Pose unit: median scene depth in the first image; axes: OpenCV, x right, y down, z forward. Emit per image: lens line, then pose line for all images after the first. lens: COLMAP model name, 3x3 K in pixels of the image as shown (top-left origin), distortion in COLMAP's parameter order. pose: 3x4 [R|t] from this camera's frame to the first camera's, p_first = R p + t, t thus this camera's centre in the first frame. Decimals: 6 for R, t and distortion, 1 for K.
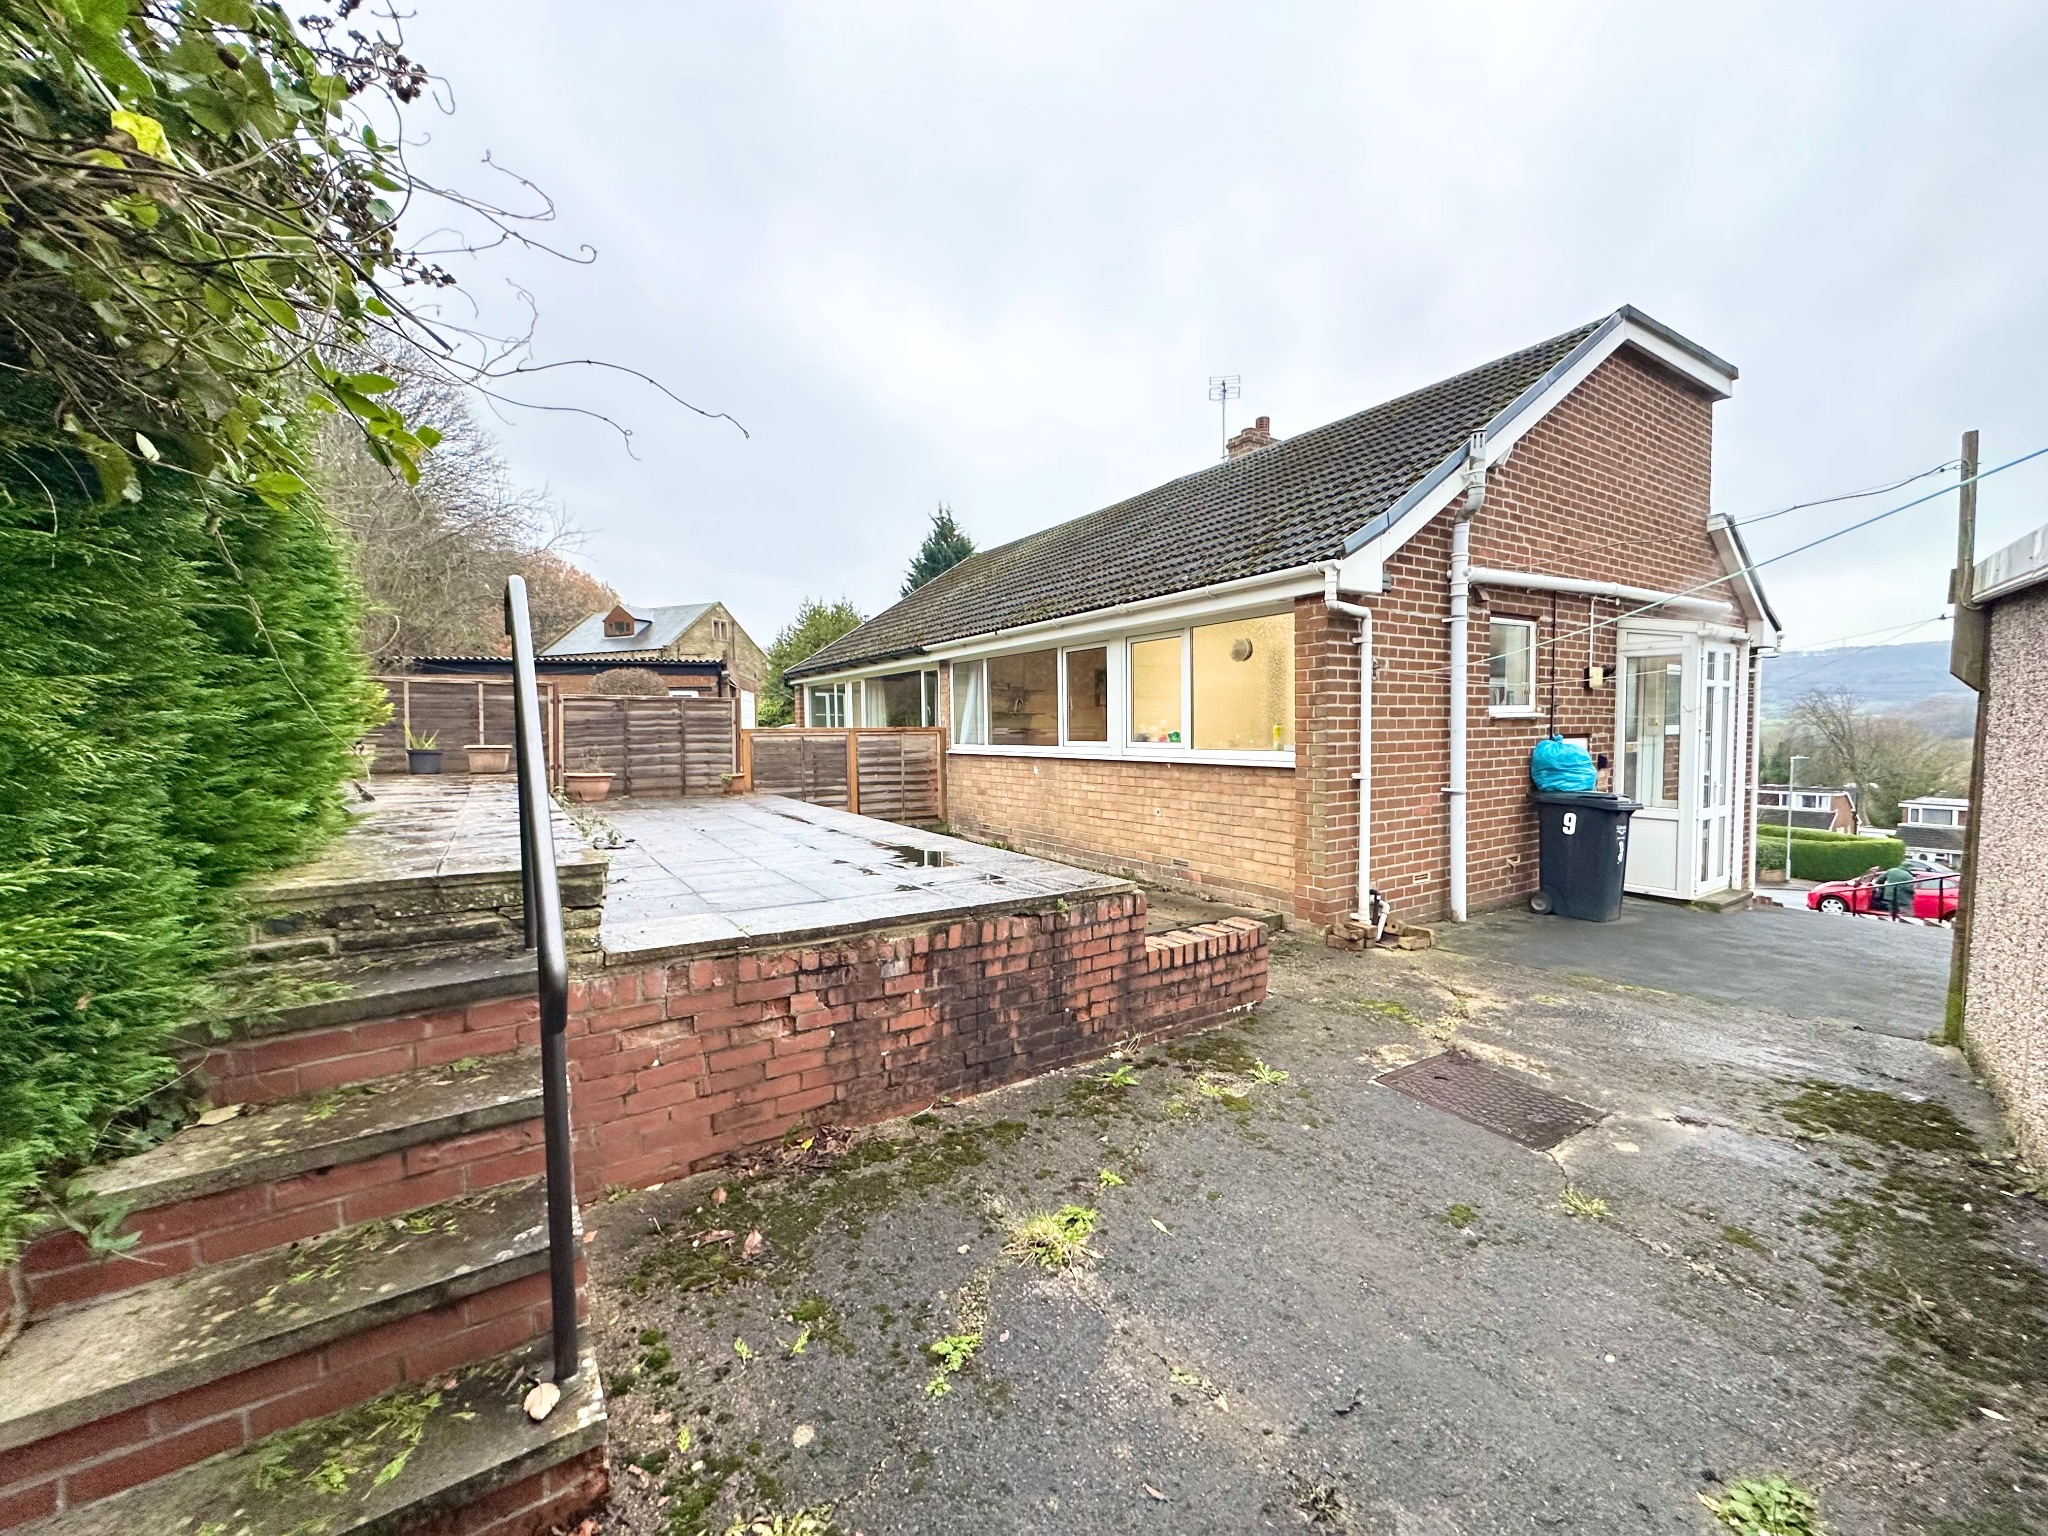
lens RADIAL K [[816.8, 0, 1031.0], [0, 816.8, 765.4], [0, 0, 1]] dist [-0.005674, 0.001504]
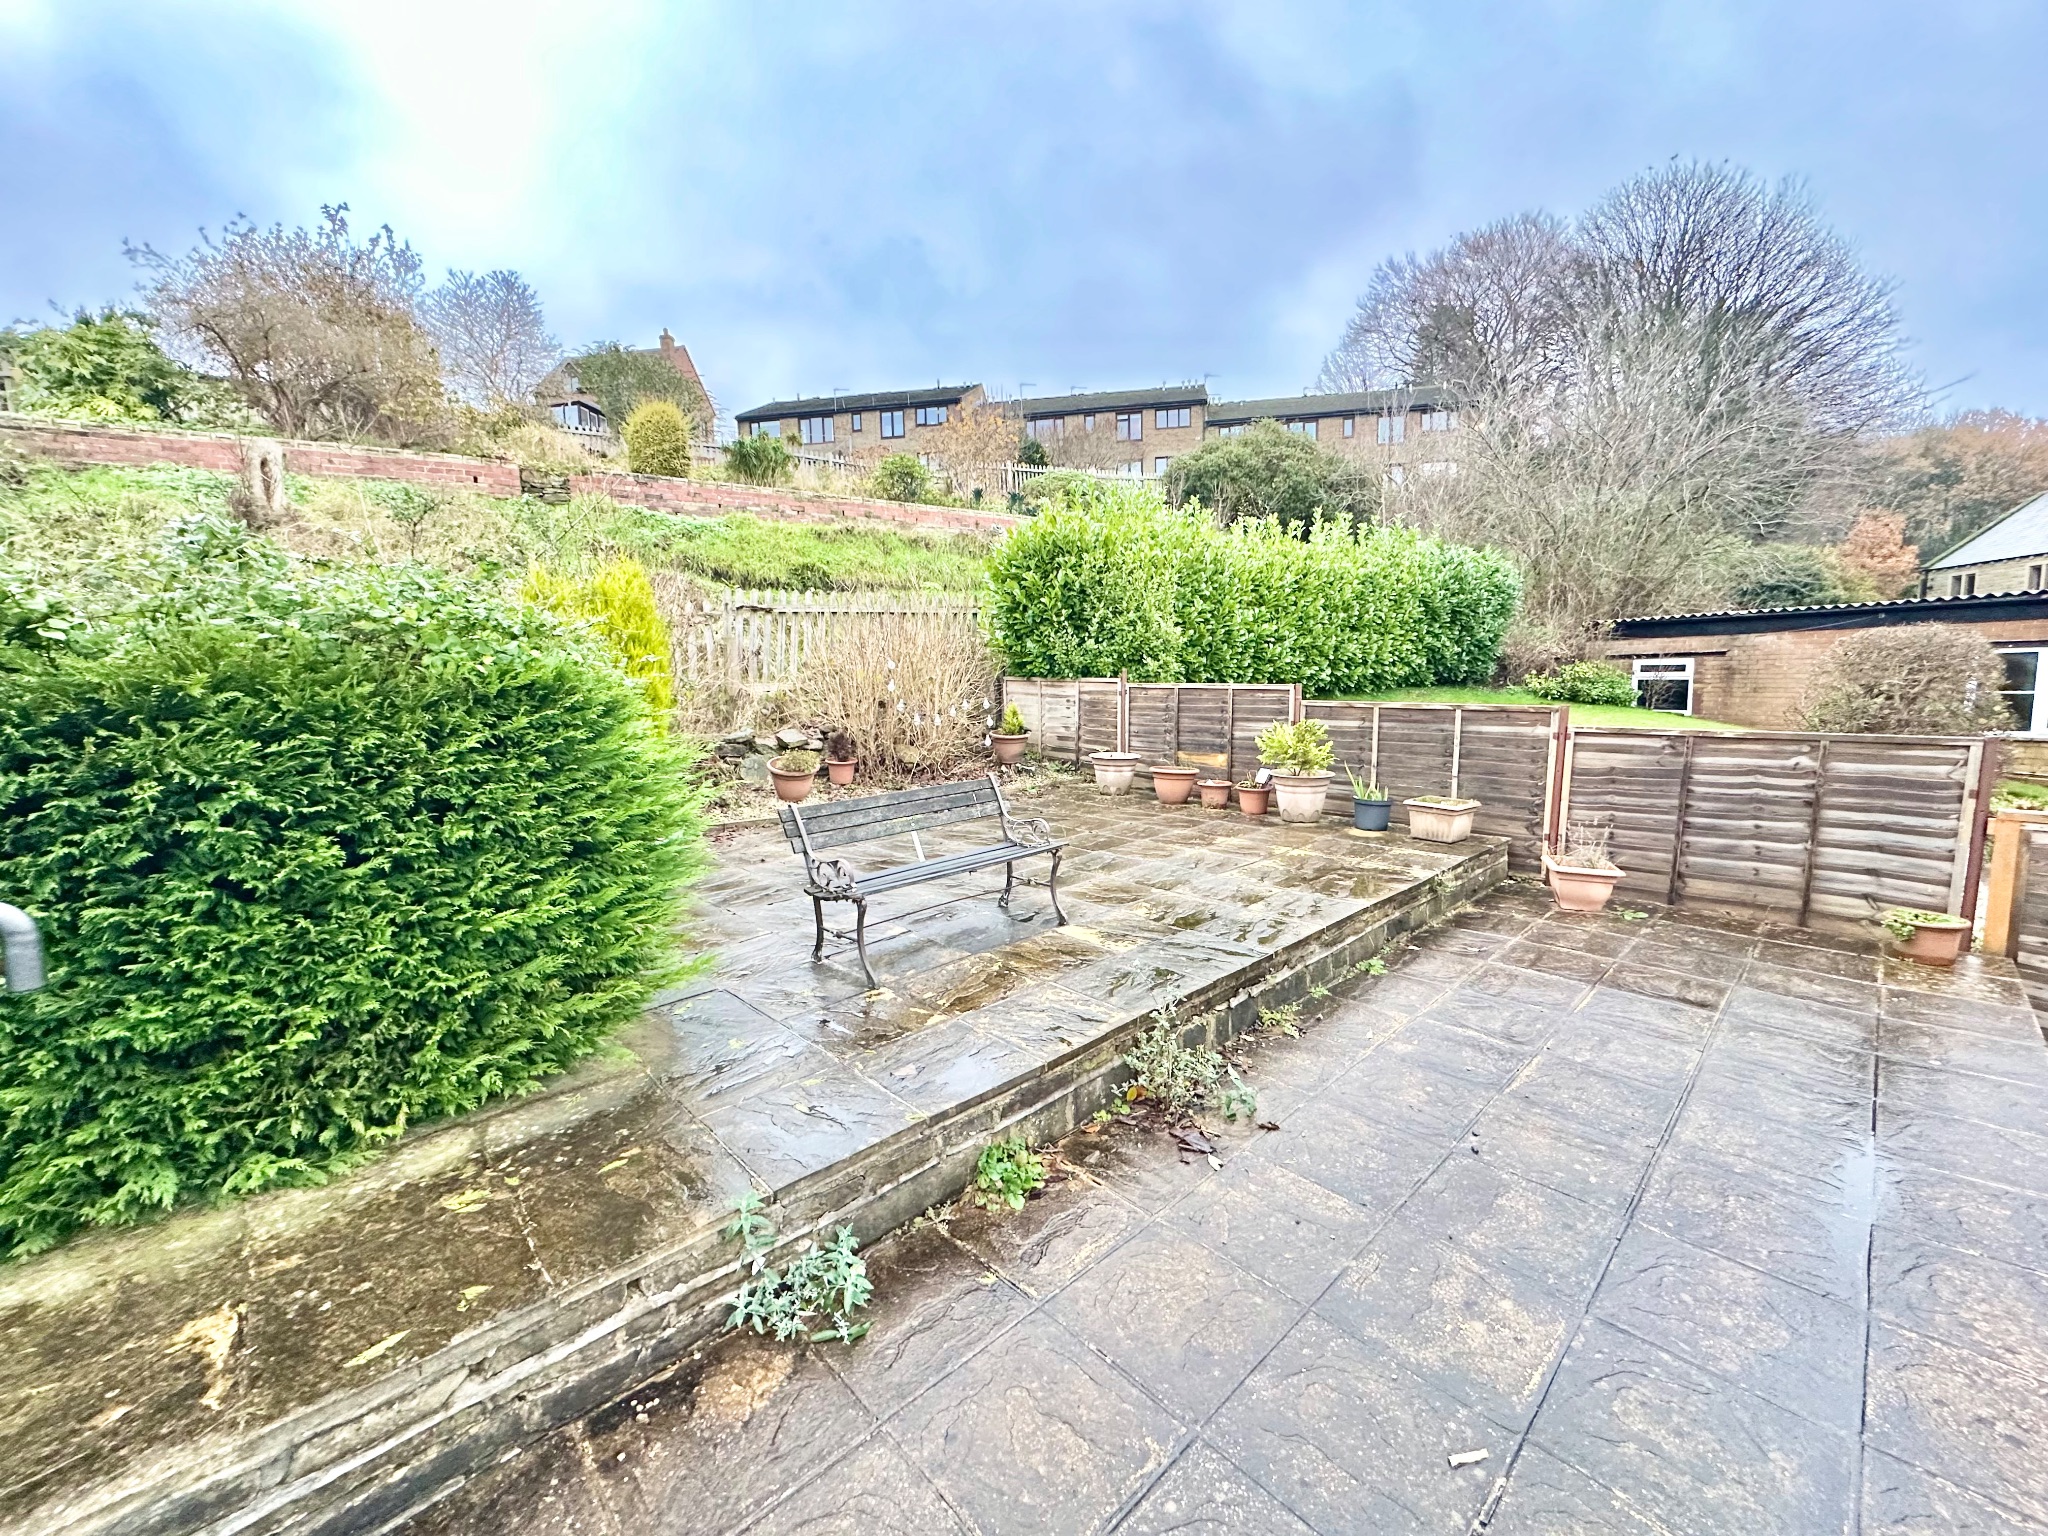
lens RADIAL K [[816.8, 0, 1023.0], [0, 816.8, 760.8], [0, 0, 1]] dist [-0.005674, 0.001504]
pose [[0.166548, 0.106318, -0.980285, -0.054354], [-0.026657, 0.994292, 0.103308, -0.235485], [0.985673, 0.008926, 0.168431, 0.985312]]
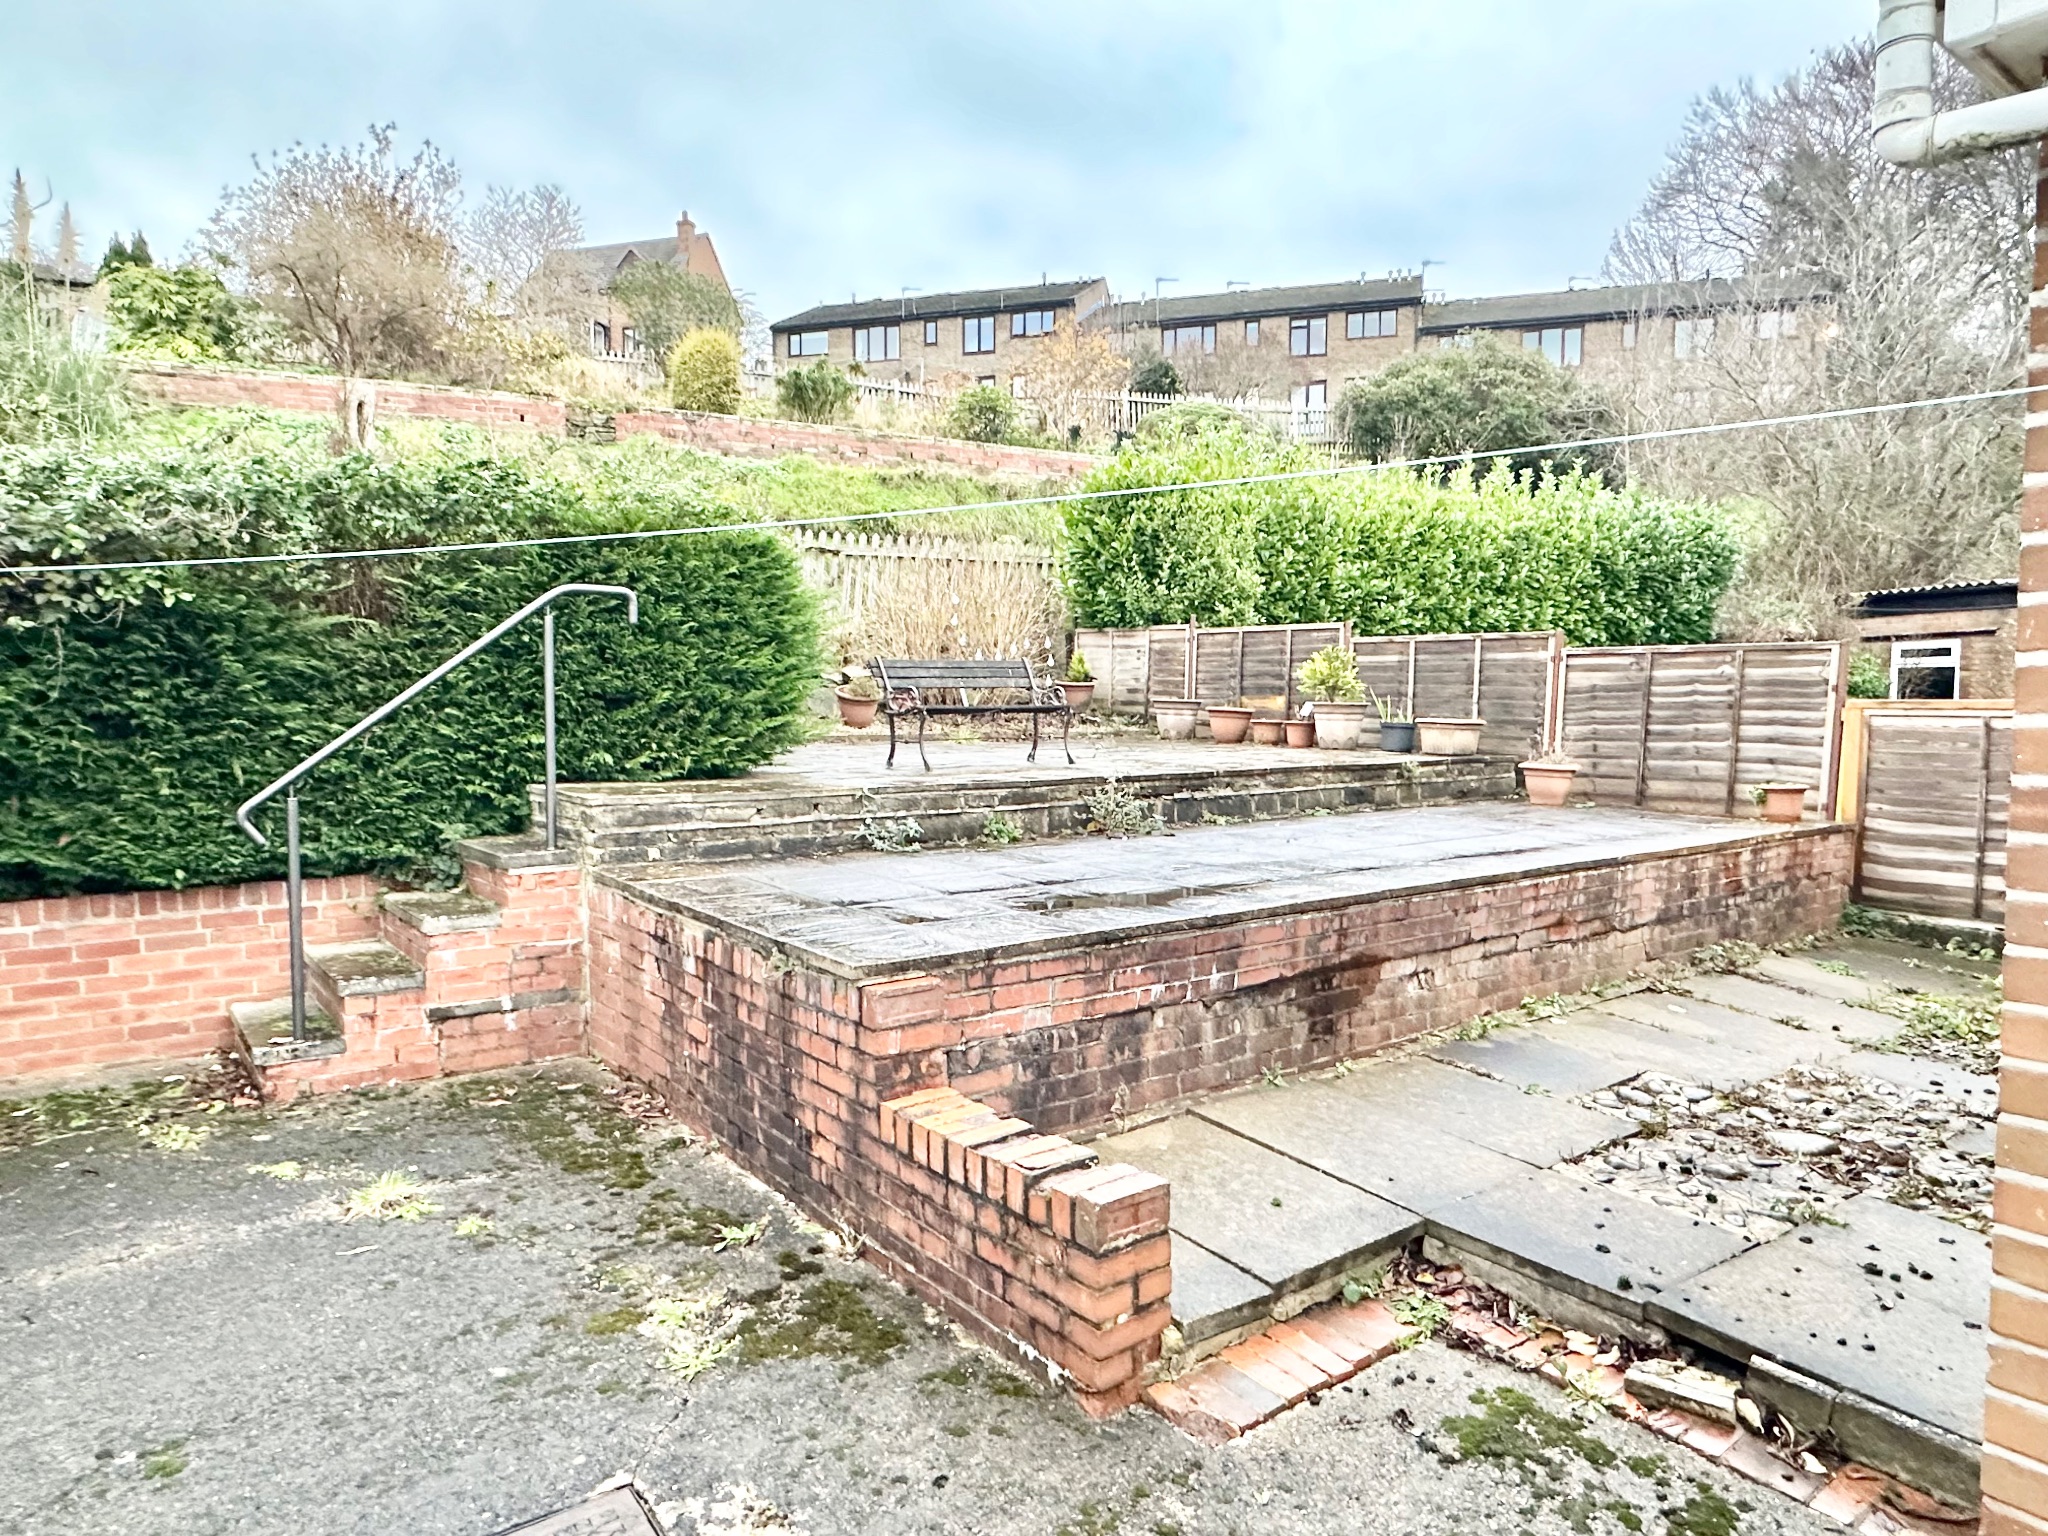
lens RADIAL K [[1248.2, 0, 1020.1], [0, 1248.2, 773.3], [0, 0, 1]] dist [-0.006199, 0.000806]
pose [[0.050873, 0.065129, -0.996579, 0.950146], [-0.051684, 0.996706, 0.062499, -0.049895], [0.997367, 0.048328, 0.054071, 1.011773]]
